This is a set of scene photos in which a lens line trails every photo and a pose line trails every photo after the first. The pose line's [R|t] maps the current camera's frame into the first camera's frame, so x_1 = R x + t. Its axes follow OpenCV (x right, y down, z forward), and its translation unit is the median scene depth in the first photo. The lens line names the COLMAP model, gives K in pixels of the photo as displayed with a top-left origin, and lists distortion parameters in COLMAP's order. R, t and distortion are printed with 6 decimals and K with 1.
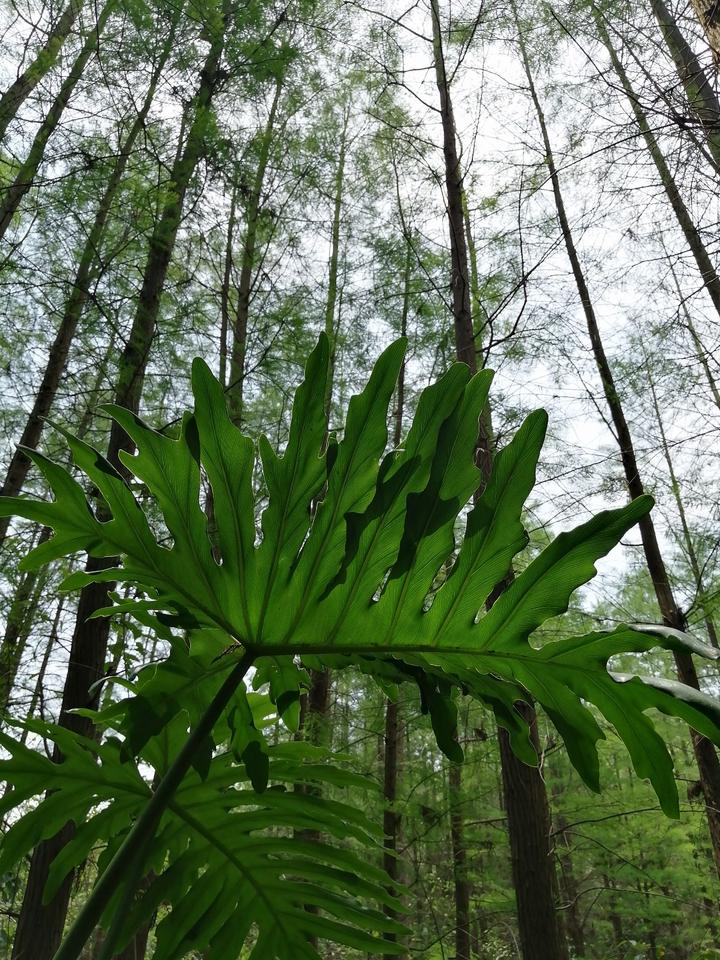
lens RADIAL K [[771.6, 0, 371.2], [0, 771.6, 479.1], [0, 0, 1]] dist [-0.042297, 0.006446]
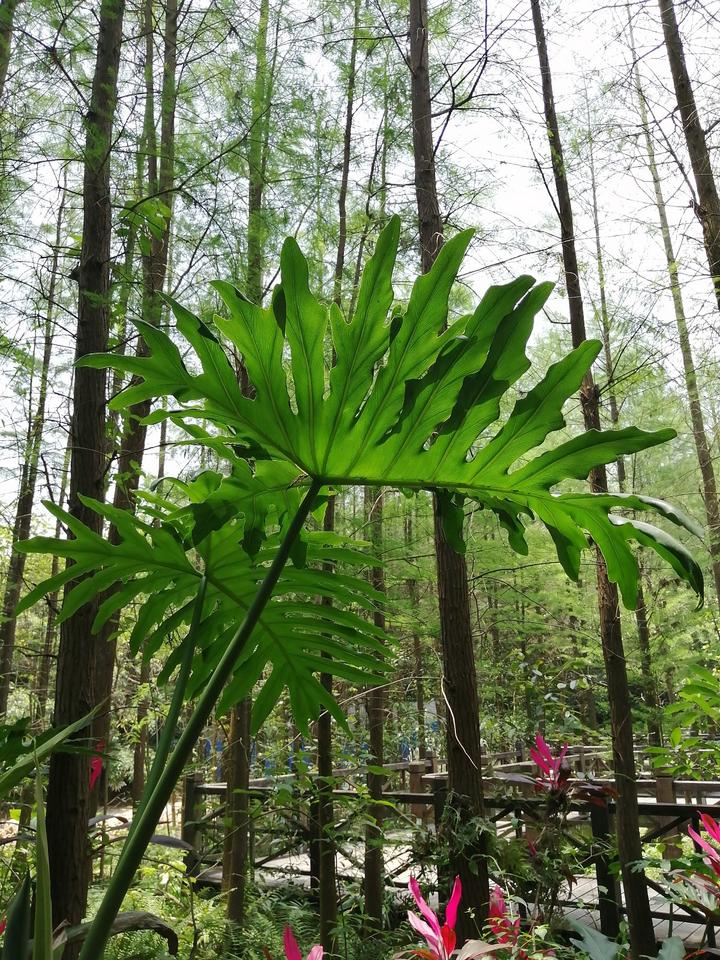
lens RADIAL K [[755.1, 0, 359.2], [0, 755.1, 476.6], [0, 0, 1]] dist [0.055075, -0.115508]
pose [[0.994235, 0.016859, 0.105893, -0.212538], [-0.050118, 0.946116, 0.319927, -0.170214], [-0.094793, -0.323390, 0.941506, -0.140708]]
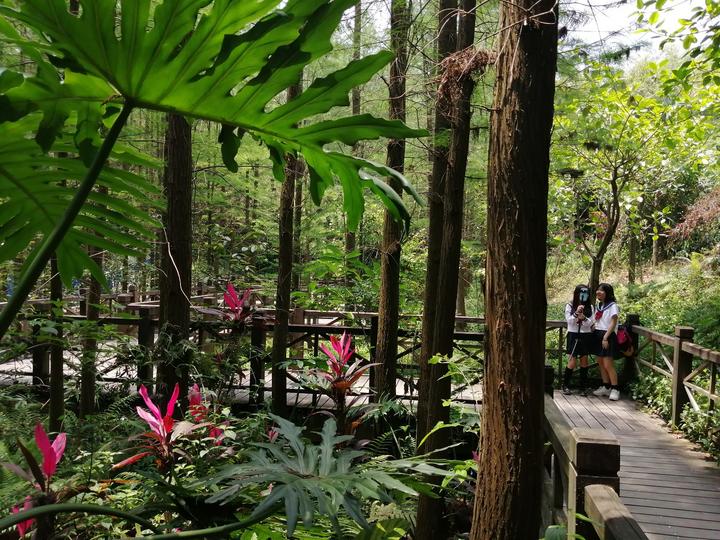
lens RADIAL K [[567.3, 0, 360.8], [0, 567.3, 267.2], [0, 0, 1]] dist [-0.008911, -0.002915]
pose [[0.831054, 0.030331, 0.555364, -0.363678], [-0.361064, 0.788931, 0.497213, -0.202422], [-0.423063, -0.613733, 0.666596, -0.054493]]
